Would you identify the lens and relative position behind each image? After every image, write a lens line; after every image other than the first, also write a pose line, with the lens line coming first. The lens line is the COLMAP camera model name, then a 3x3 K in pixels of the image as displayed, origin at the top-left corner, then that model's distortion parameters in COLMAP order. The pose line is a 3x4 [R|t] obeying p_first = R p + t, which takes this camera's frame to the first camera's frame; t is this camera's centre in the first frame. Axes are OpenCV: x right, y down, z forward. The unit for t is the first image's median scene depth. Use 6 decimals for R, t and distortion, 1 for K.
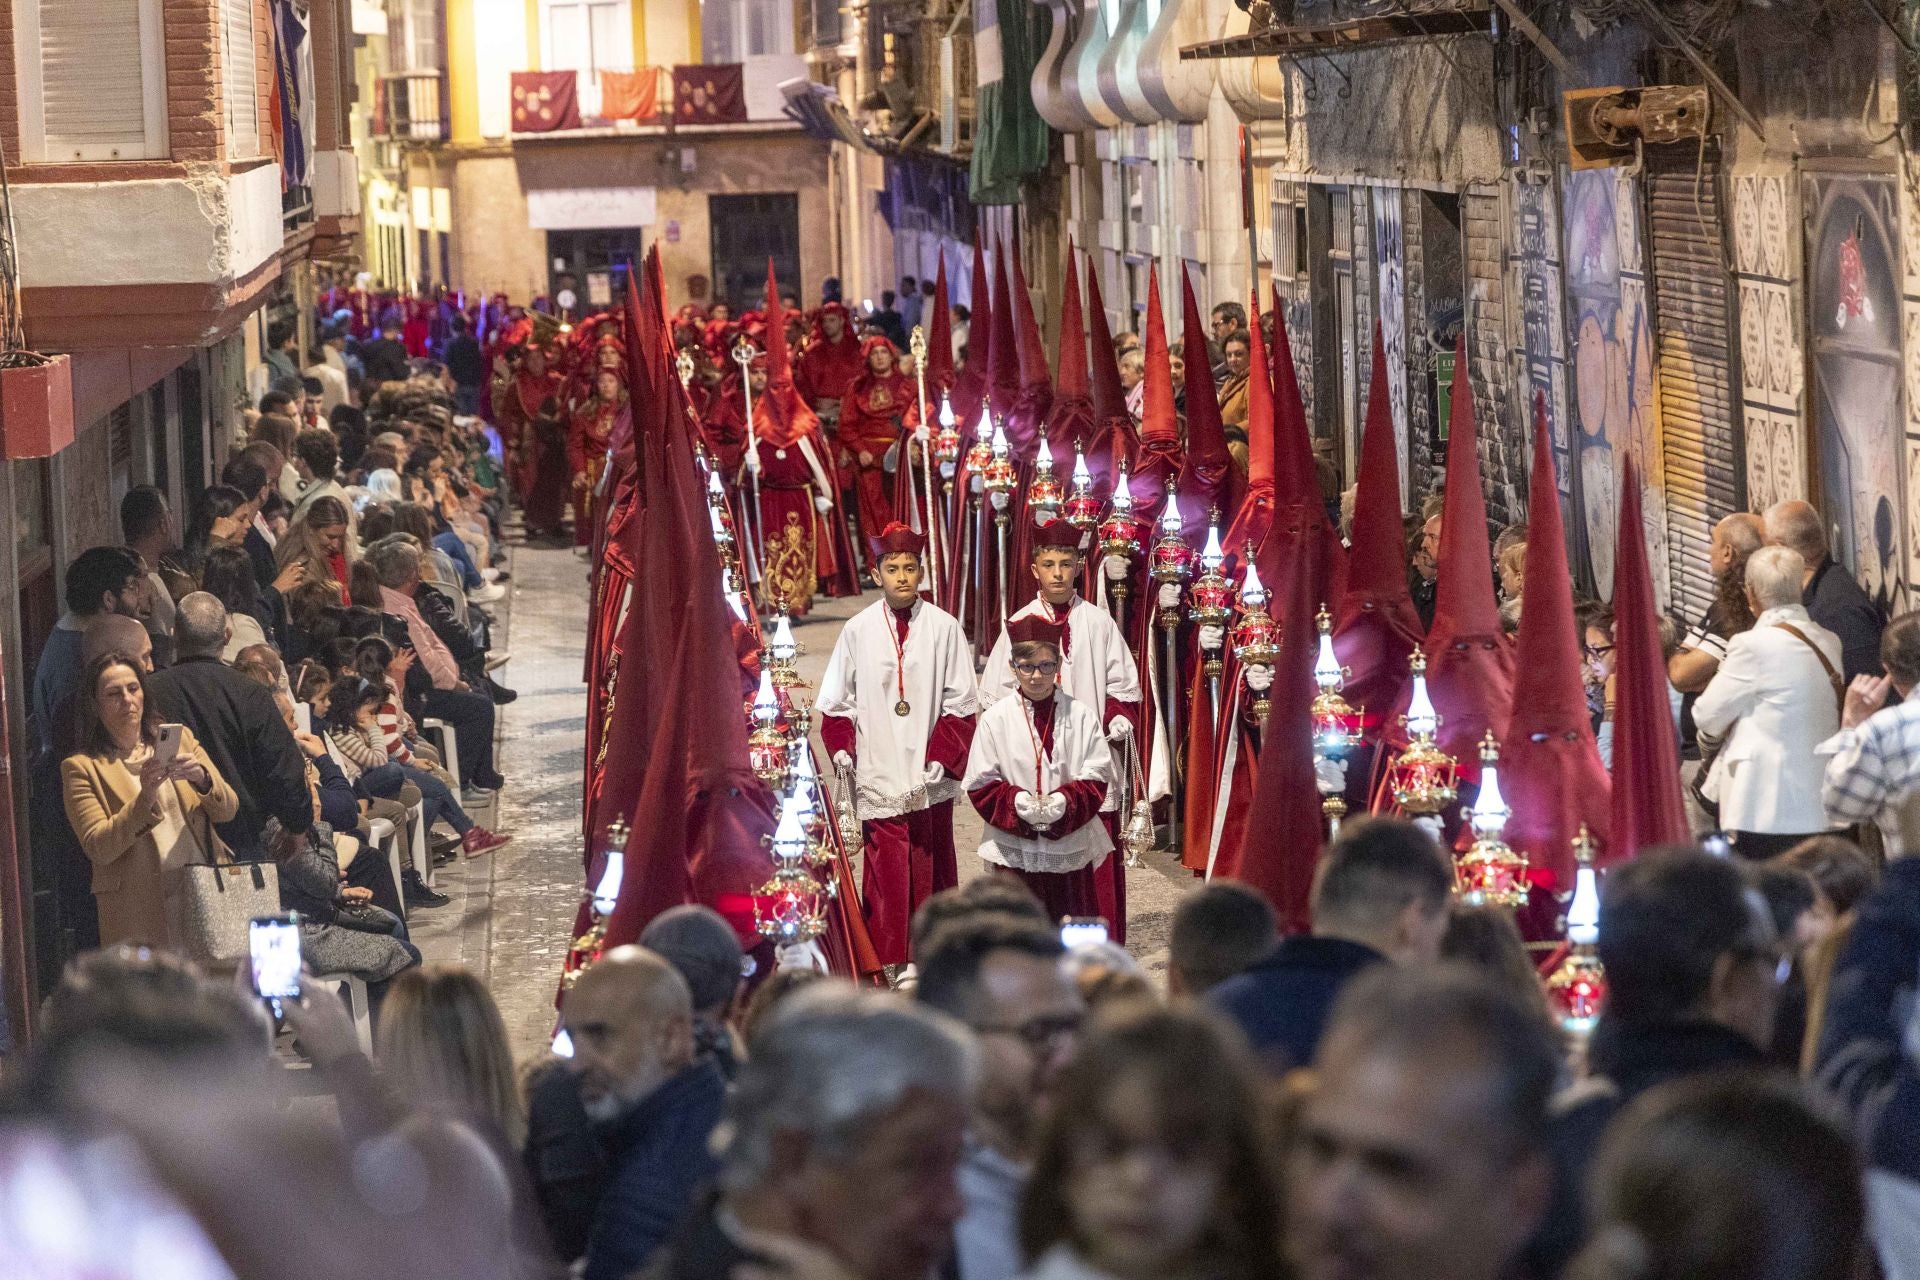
lens RADIAL K [[5405.0, 0, 855.2], [0, 5405.0, 641.0], [0, 0, 1]] dist [0.134267, -0.344681]
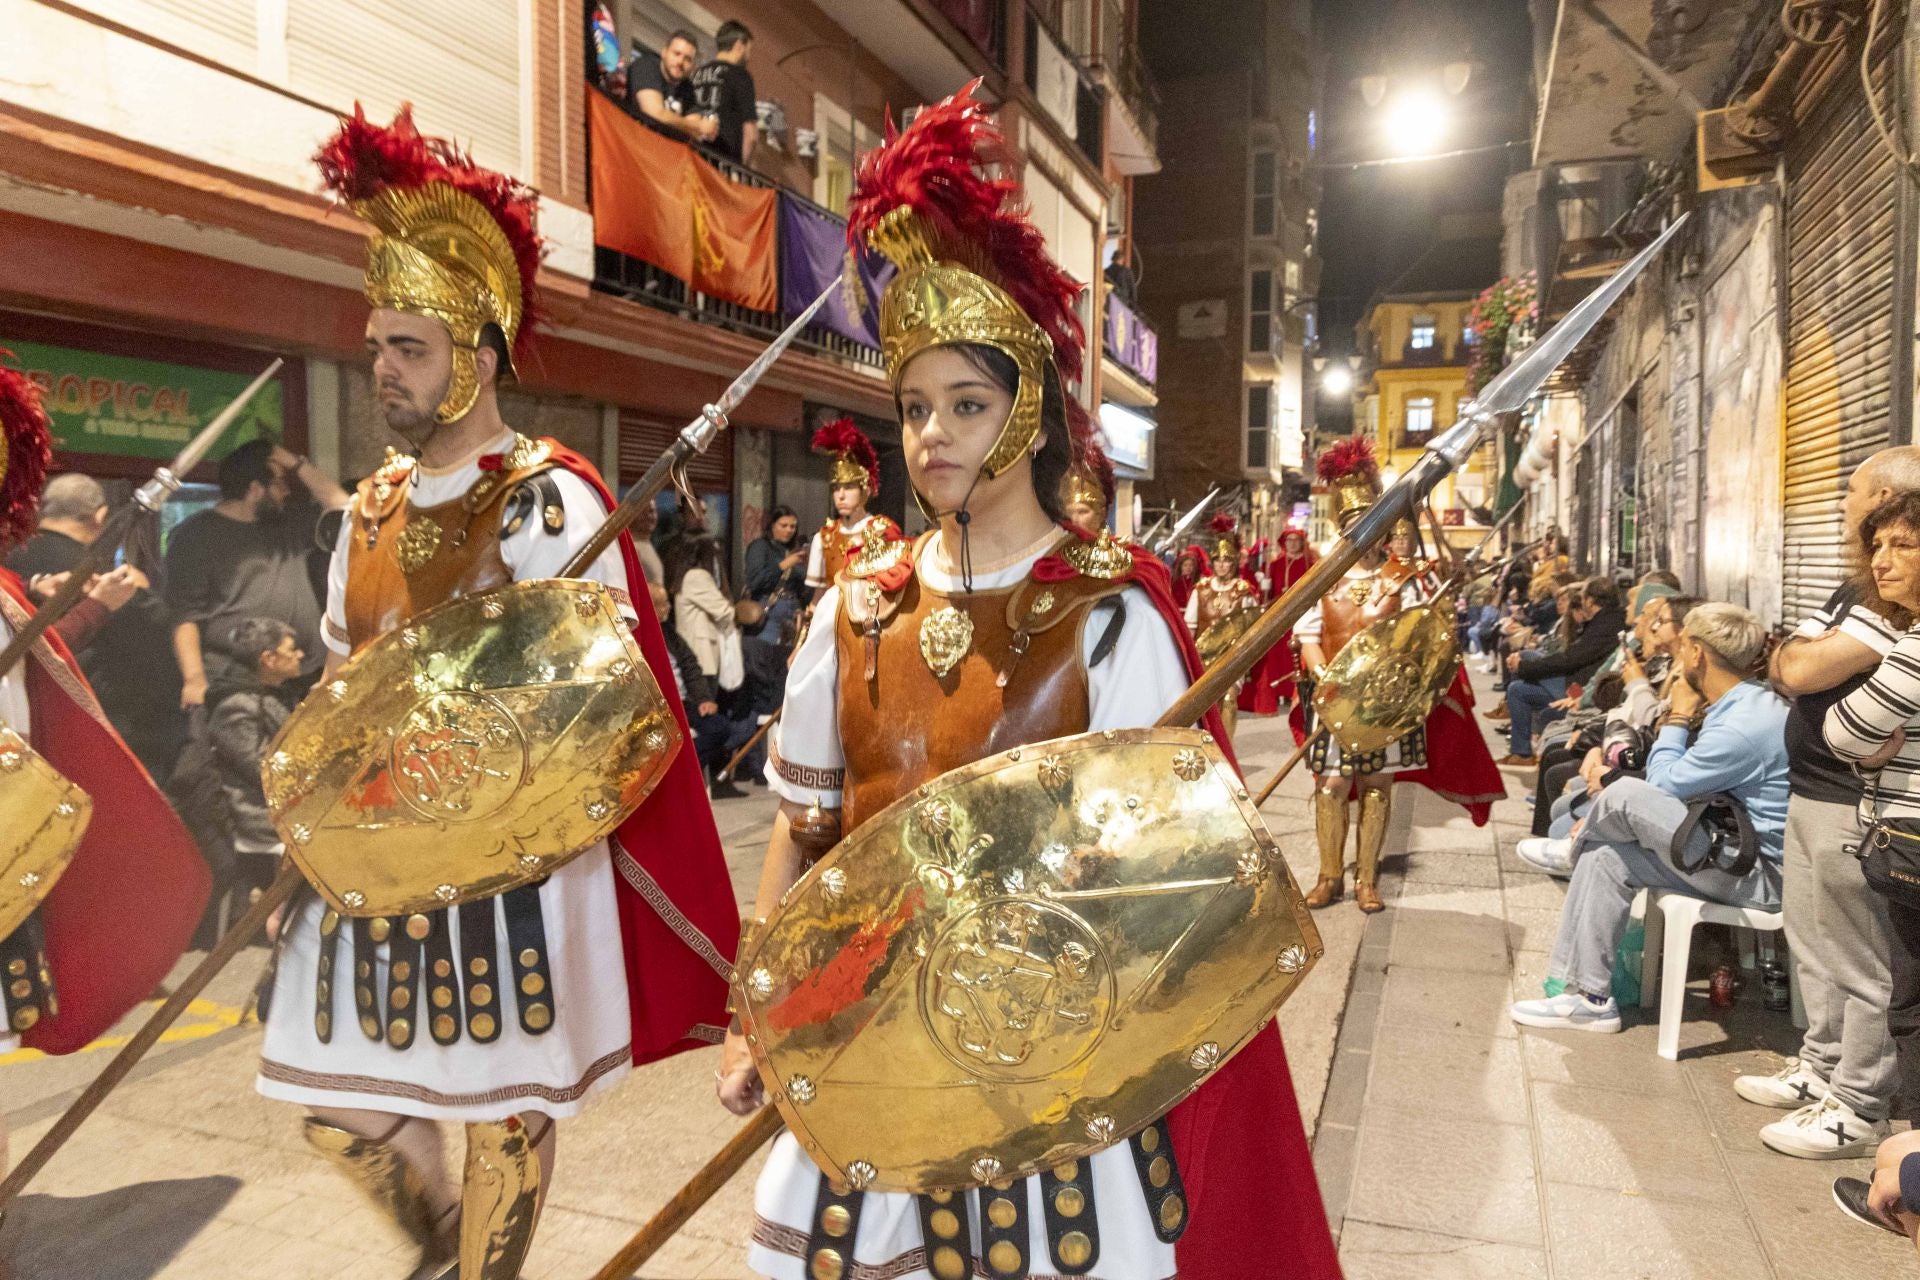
lens RADIAL K [[1237.5, 0, 960.0], [0, 1237.5, 640.0], [0, 0, 1]] dist [-0.002329, -0.000439]
pose [[0.903108, 0.073272, -0.423115, 0.047827], [-0.082017, 0.996628, -0.002470, 0.004044], [0.421507, 0.036933, 0.906073, 0.316169]]
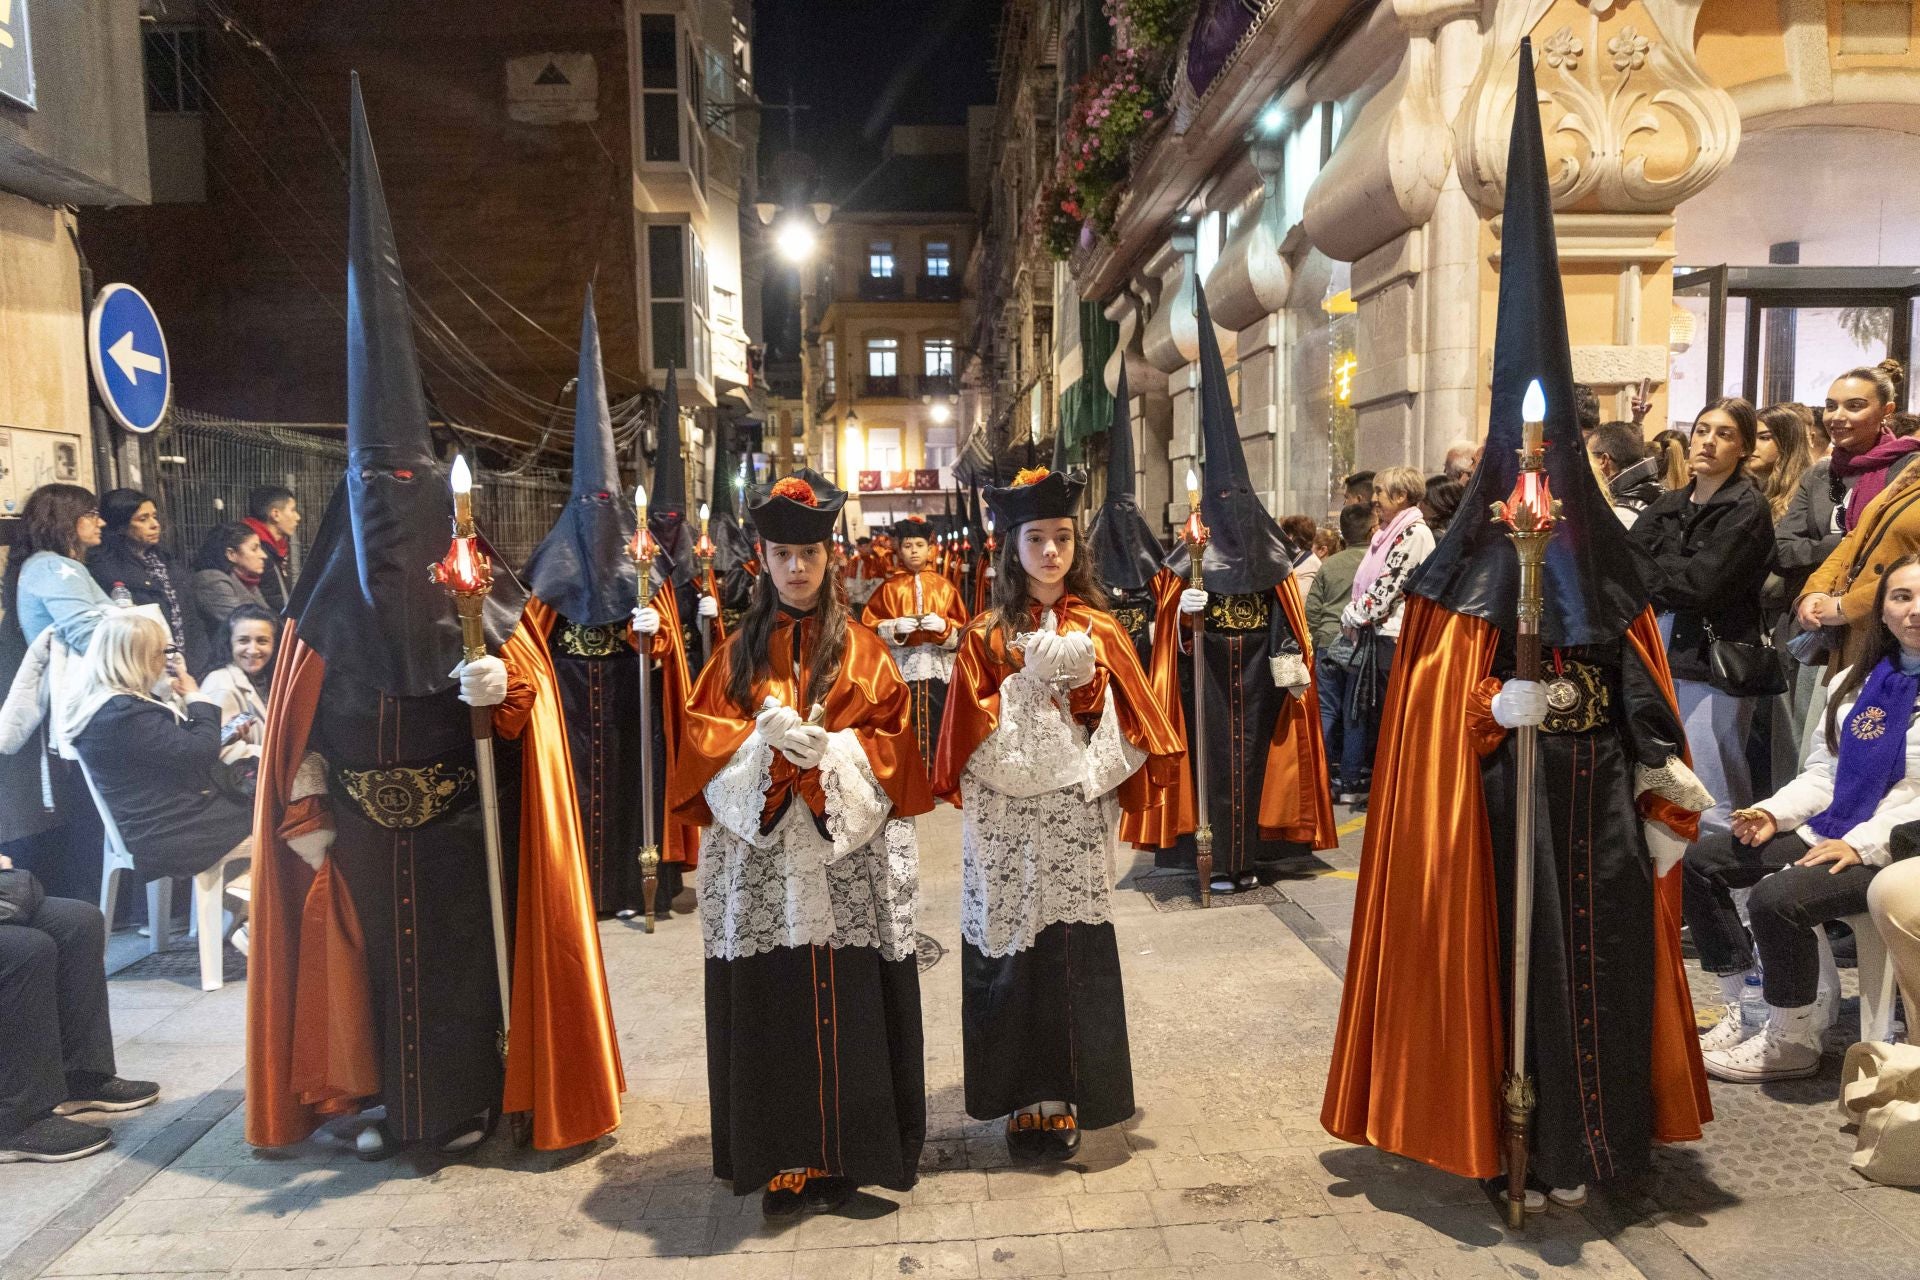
lens RADIAL K [[1237.5, 0, 960.0], [0, 1237.5, 640.0], [0, 0, 1]] dist [-0.002329, -0.000439]
pose [[0.999727, 0.022298, -0.007052, -0.004963], [-0.022344, 0.999729, -0.006510, -0.020838], [0.006905, 0.006665, 0.999954, 0.615044]]
